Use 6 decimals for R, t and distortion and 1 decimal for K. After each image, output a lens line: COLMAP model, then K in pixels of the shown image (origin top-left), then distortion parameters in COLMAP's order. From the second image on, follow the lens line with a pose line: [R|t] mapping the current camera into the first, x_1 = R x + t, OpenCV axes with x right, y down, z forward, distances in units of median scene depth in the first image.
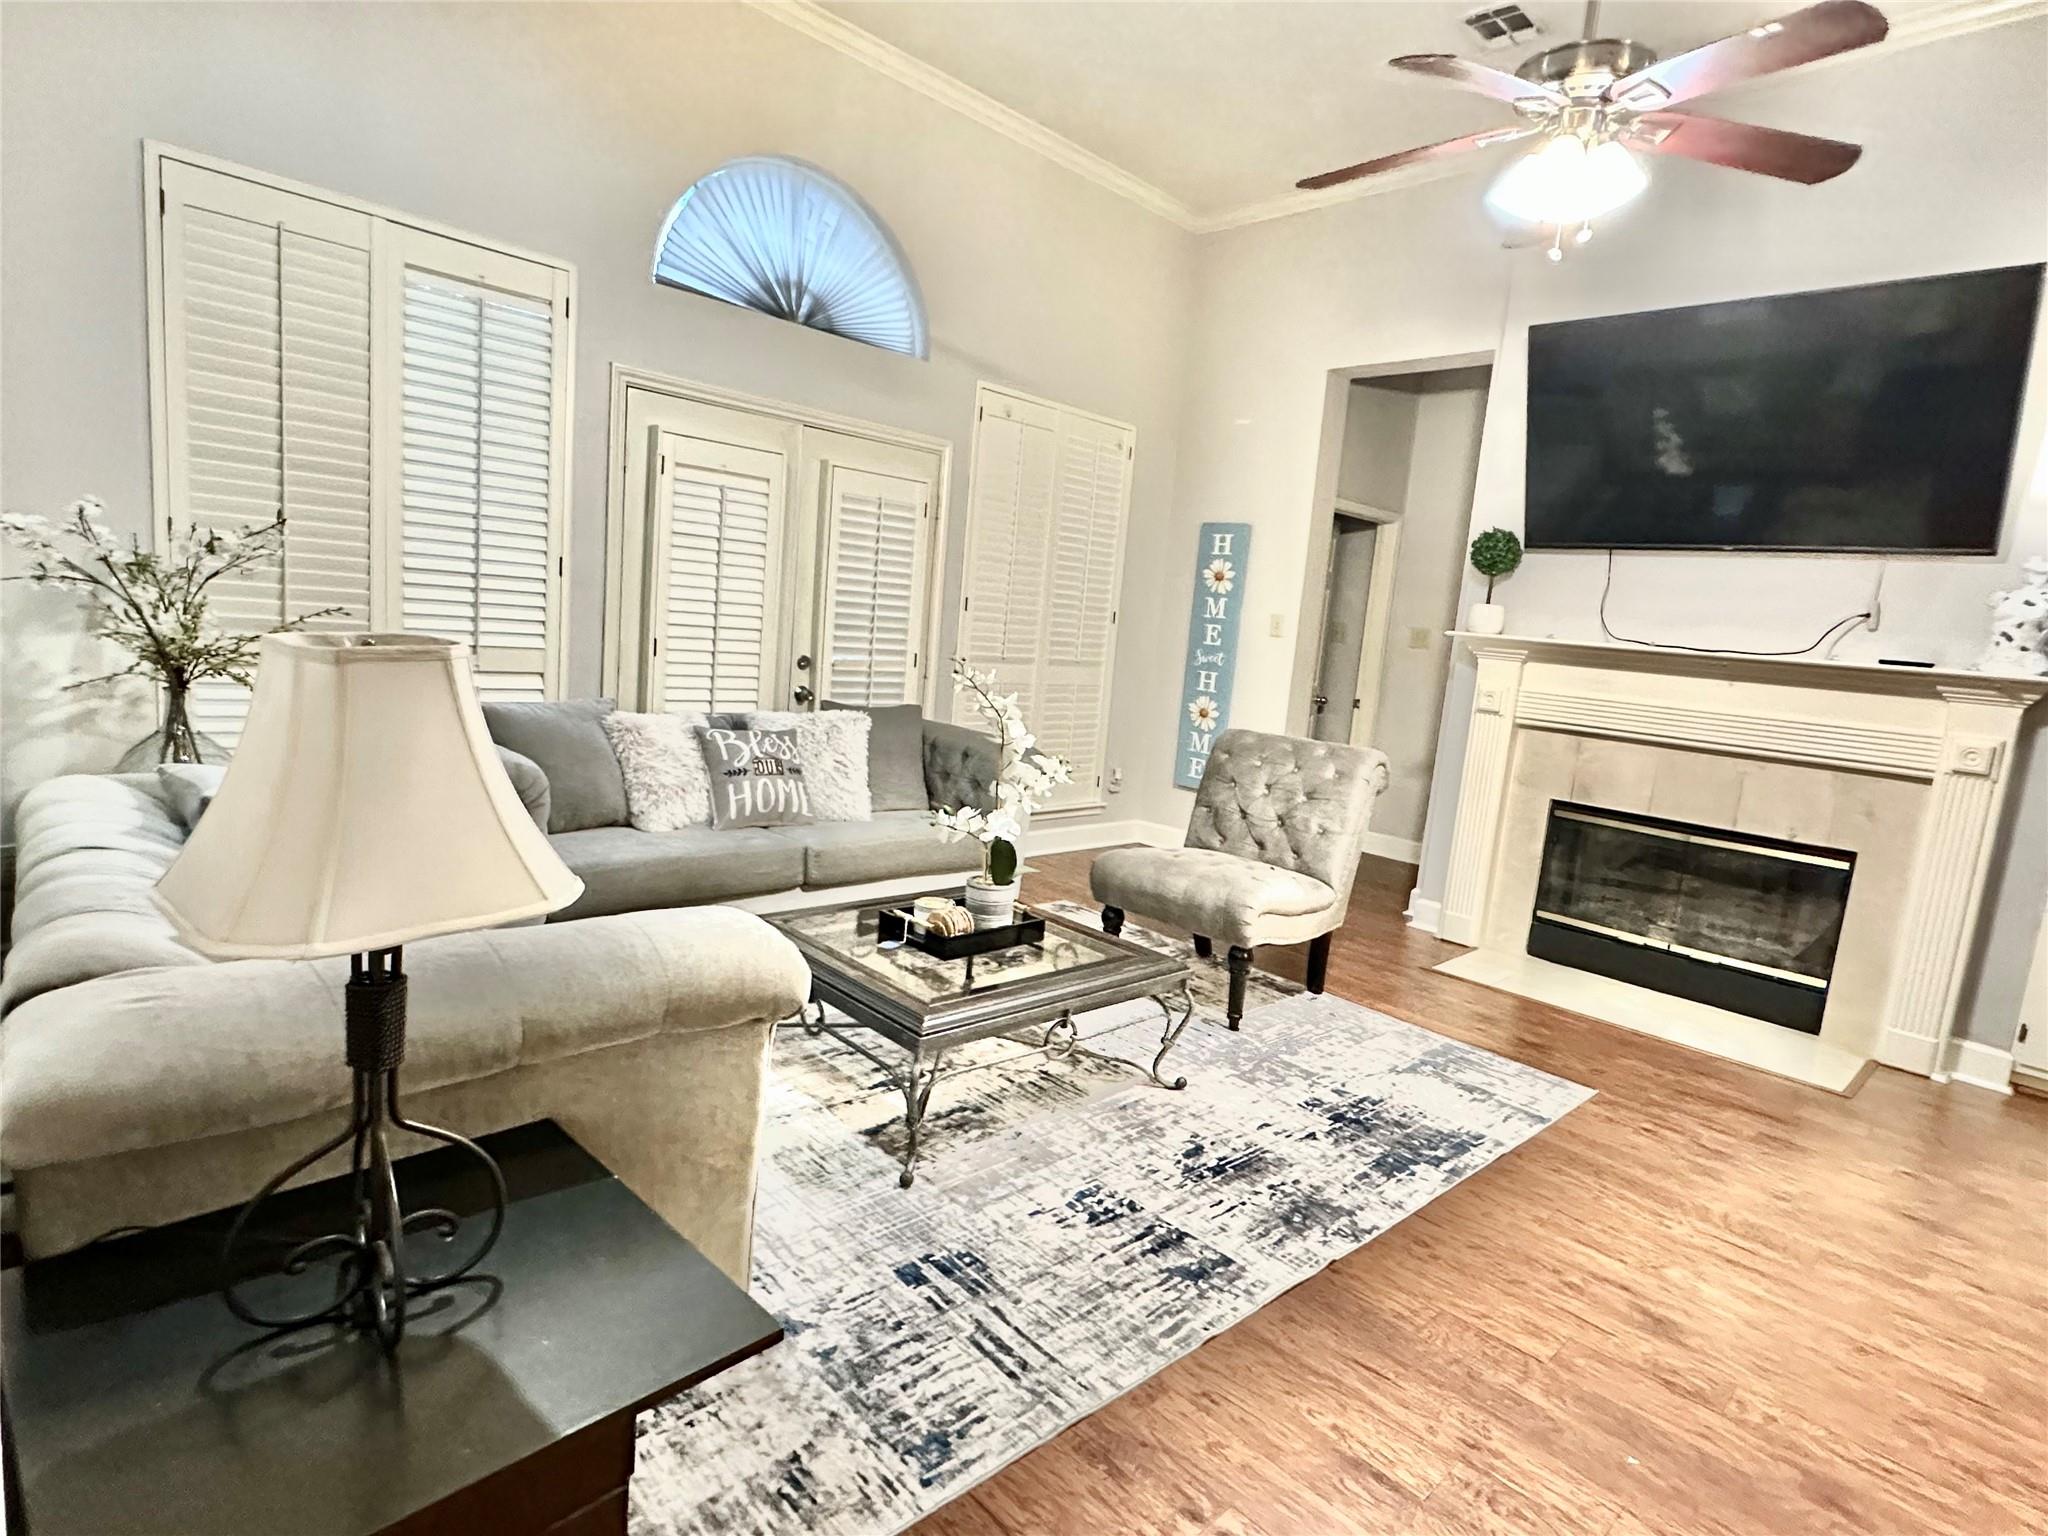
lens RADIAL K [[1075.8, 0, 1024.0], [0, 1075.8, 768.0], [0, 0, 1]] dist [-0.003363, -0.000566]
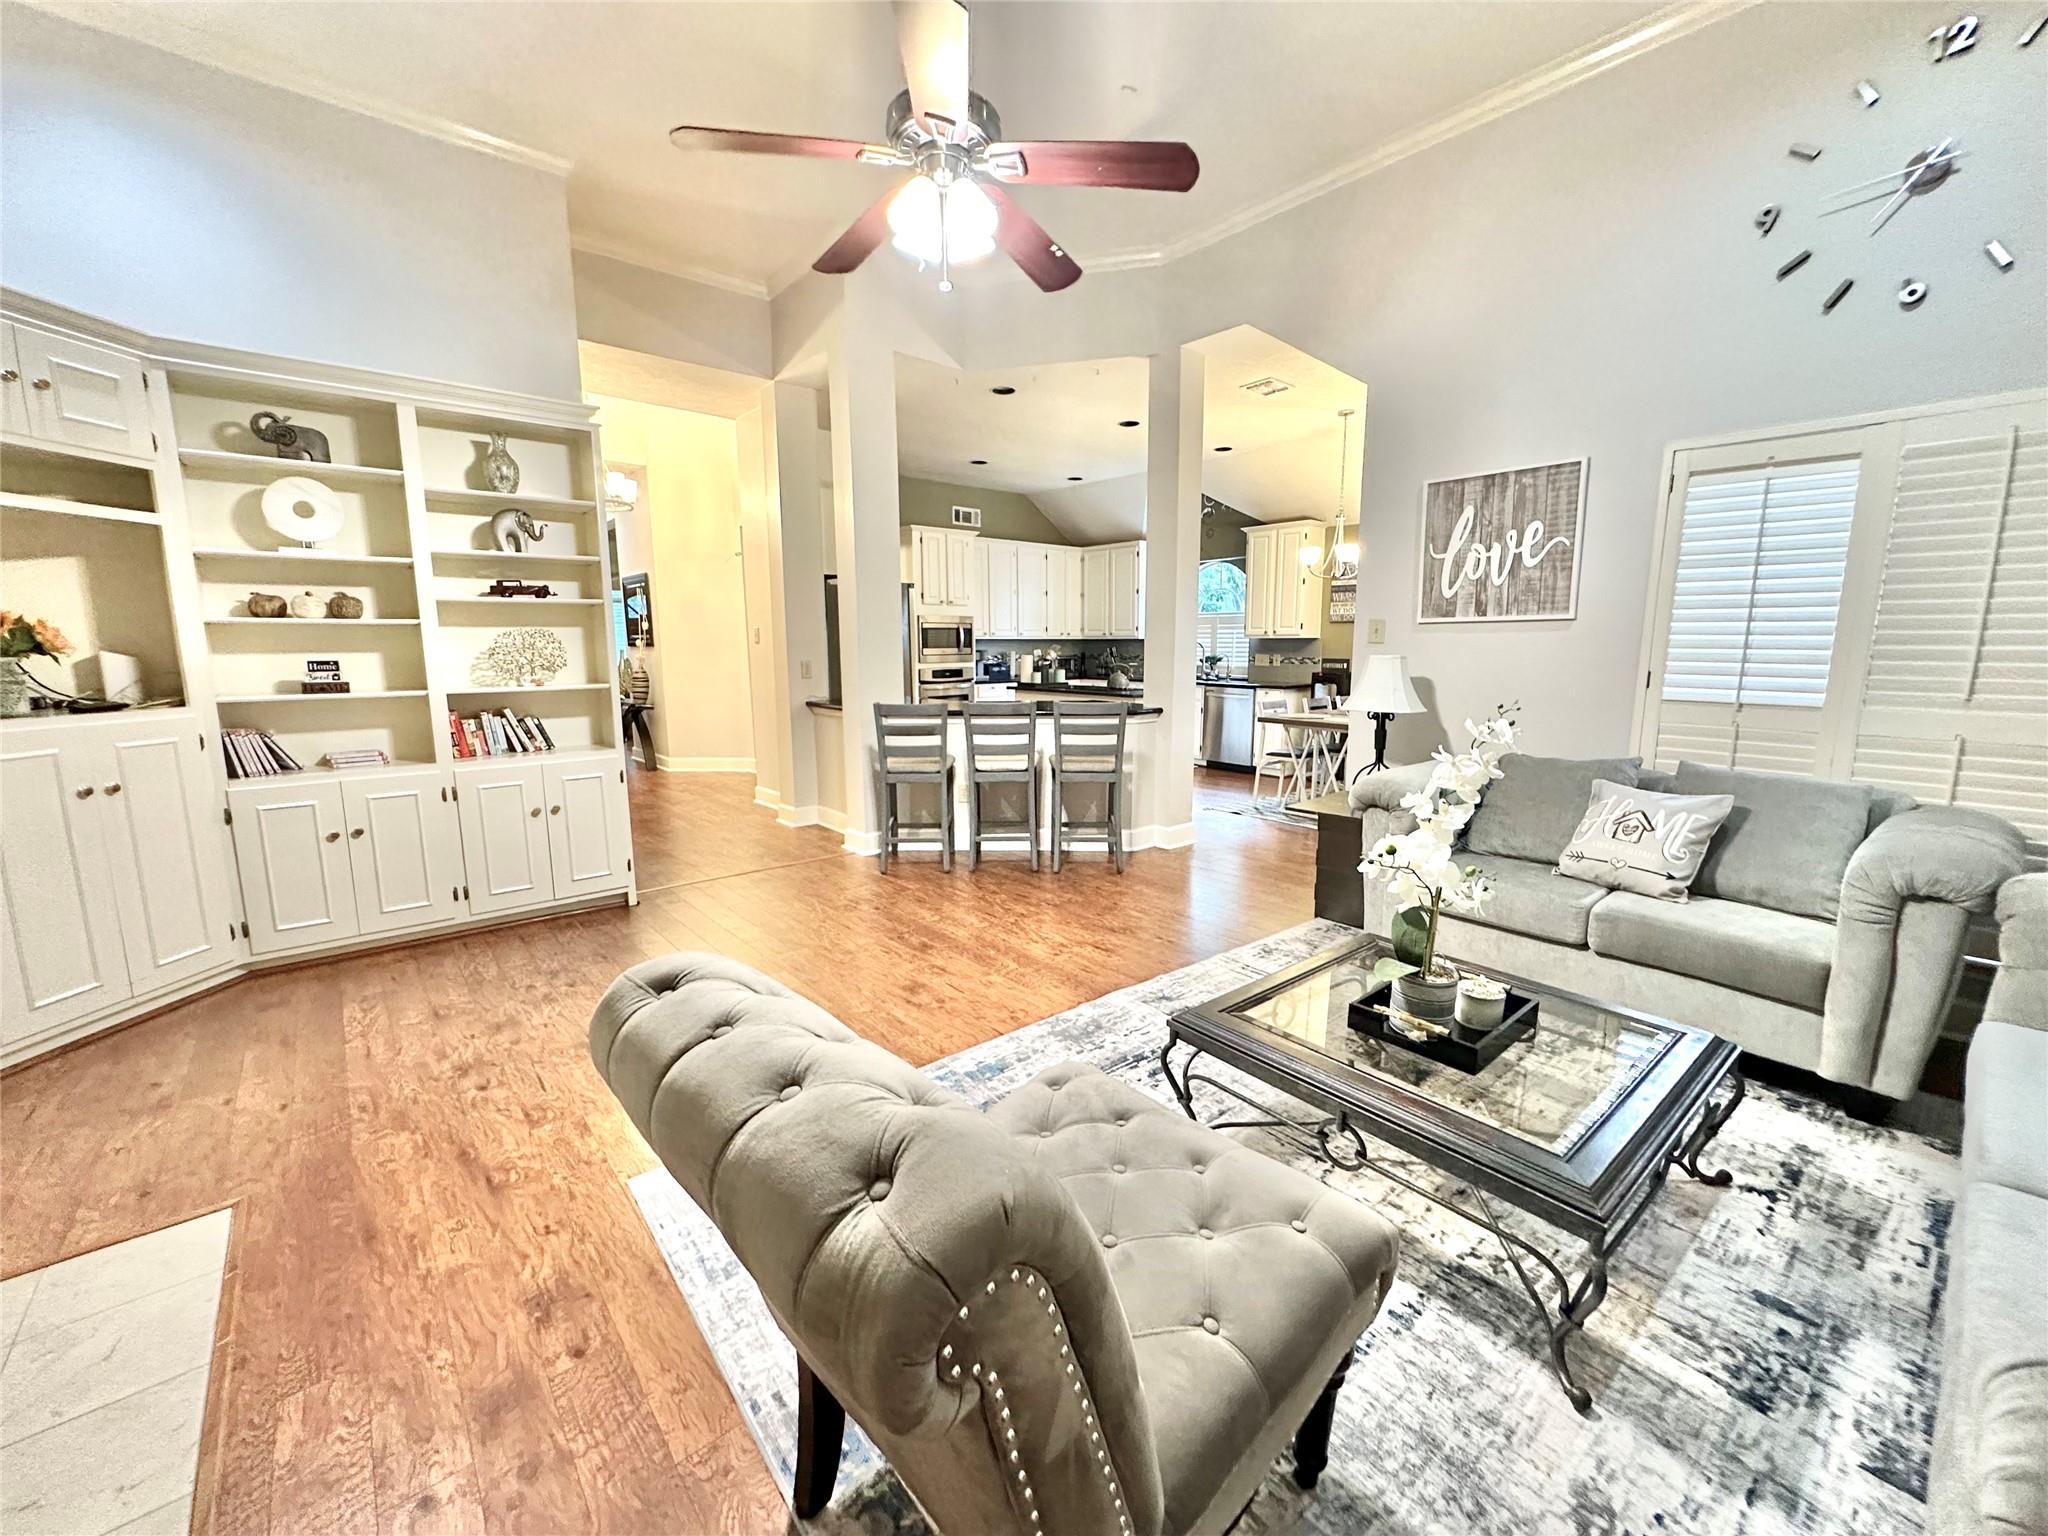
lens RADIAL K [[819.8, 0, 1027.6], [0, 819.8, 768.4], [0, 0, 1]] dist [-0.006827, 0.000771]
pose [[-0.995123, -0.090921, 0.038244, 0.328417], [-0.074986, 0.949225, 0.305531, -0.261302], [-0.064081, 0.301173, -0.951414, 1.960915]]
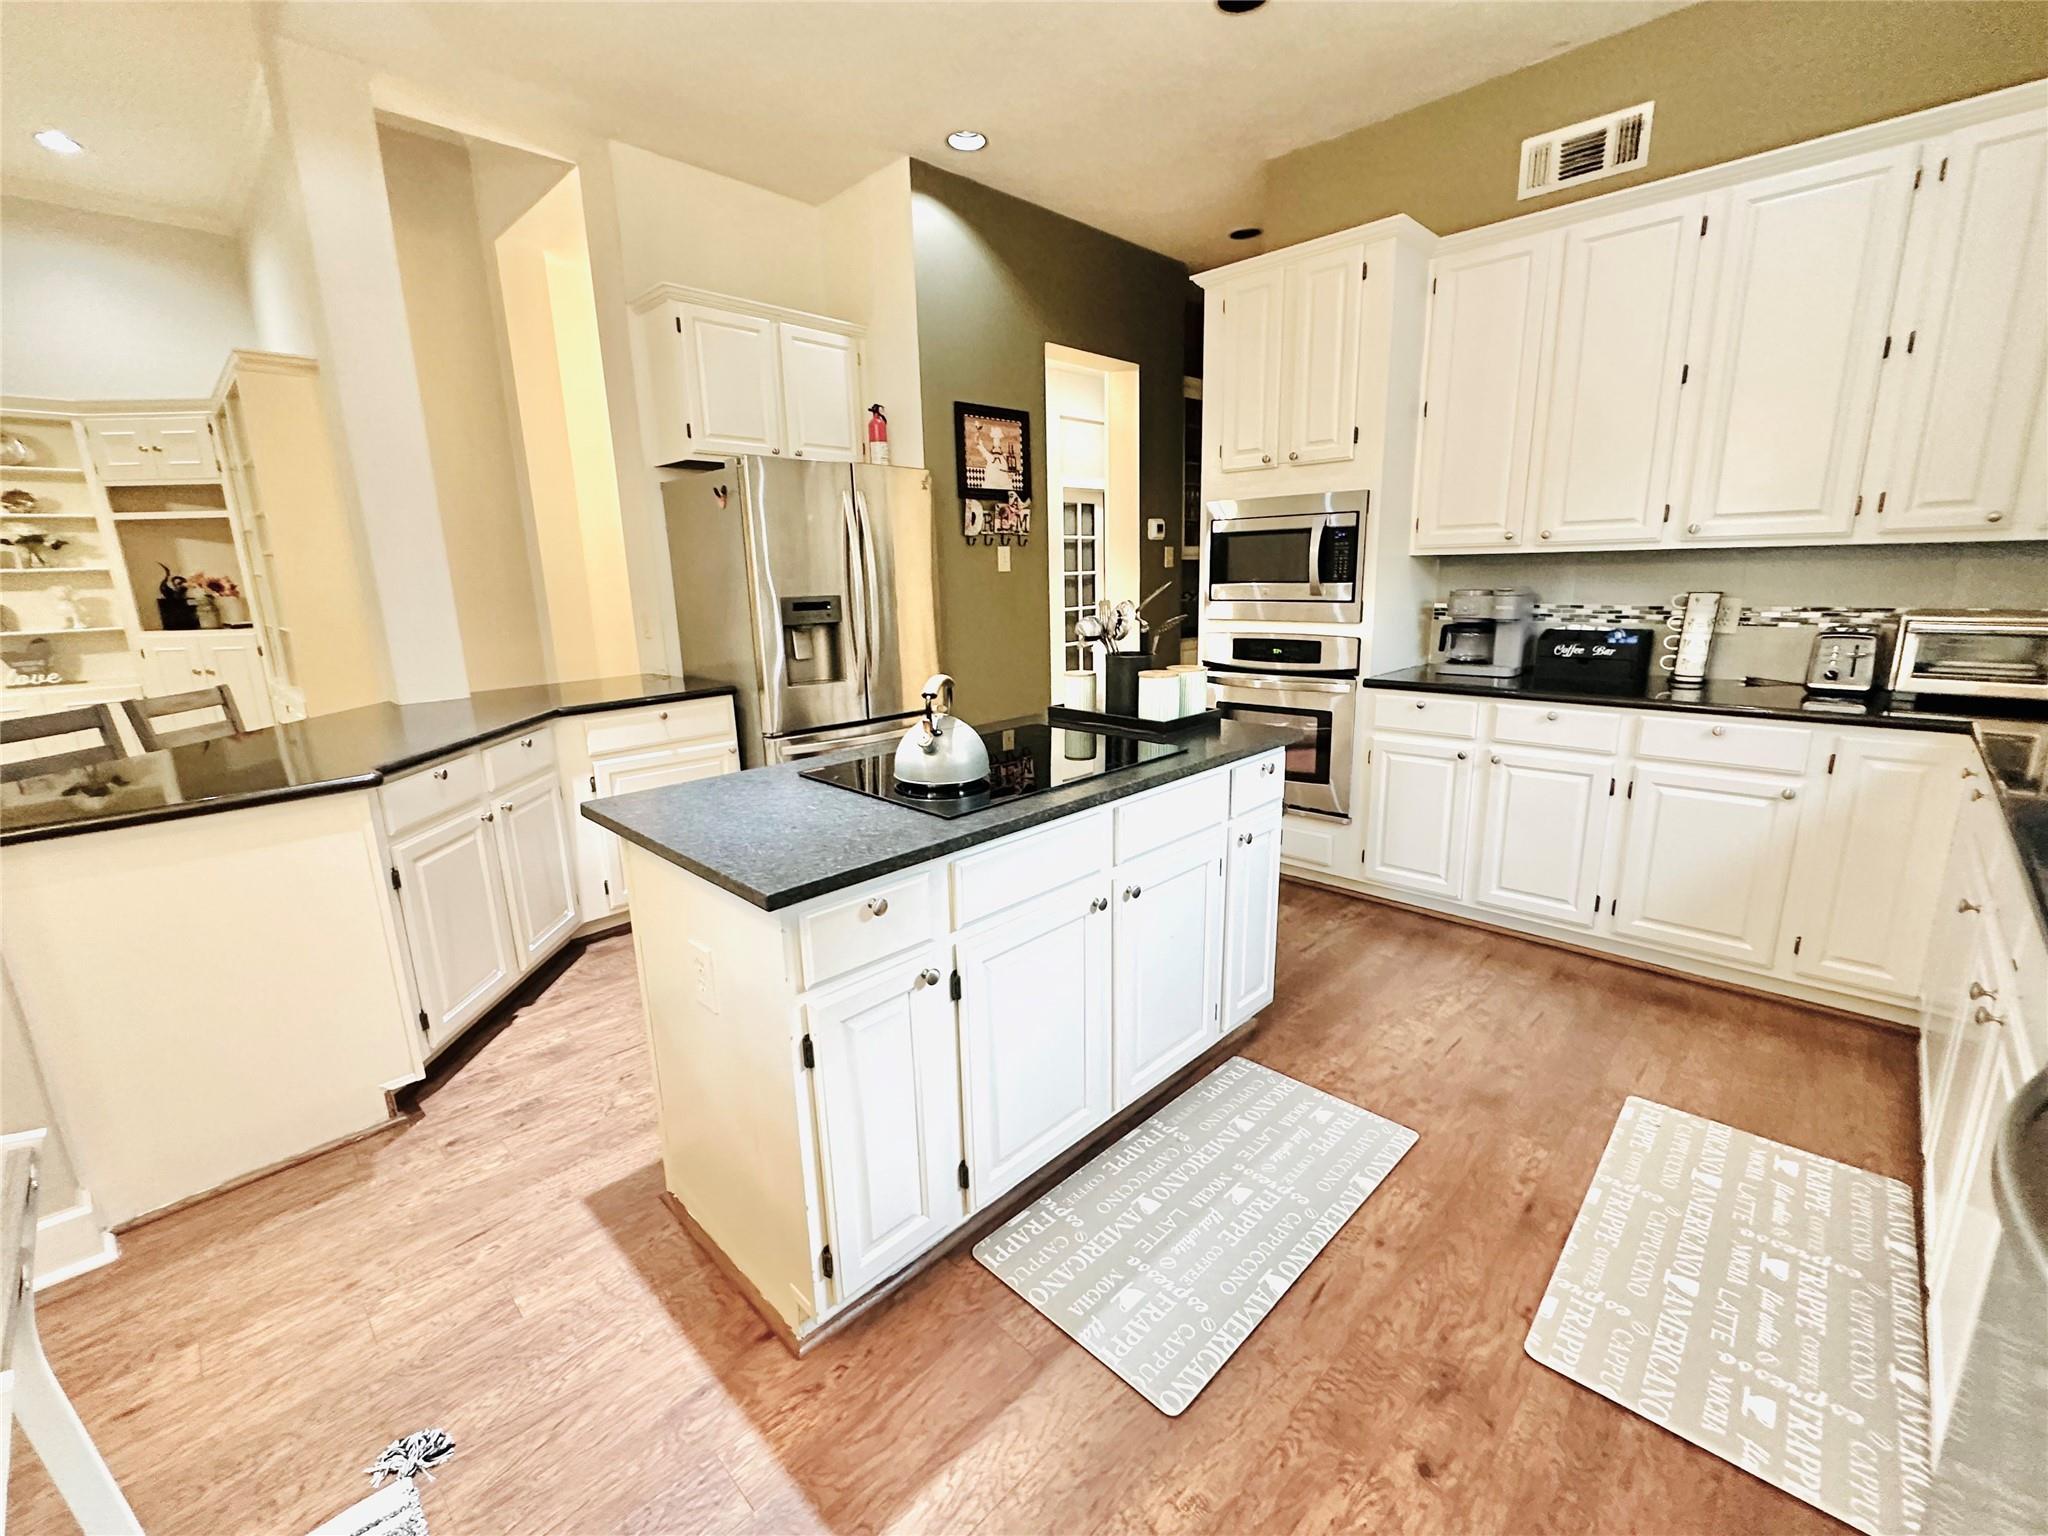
lens RADIAL K [[867.5, 0, 1026.1], [0, 867.5, 768.9], [0, 0, 1]] dist [-0.006202, 0.000805]
pose [[-0.032965, -0.307625, 0.950937, -0.541451], [0.172187, 0.935479, 0.308593, 0.107600], [-0.984513, 0.173911, 0.022131, -0.965624]]
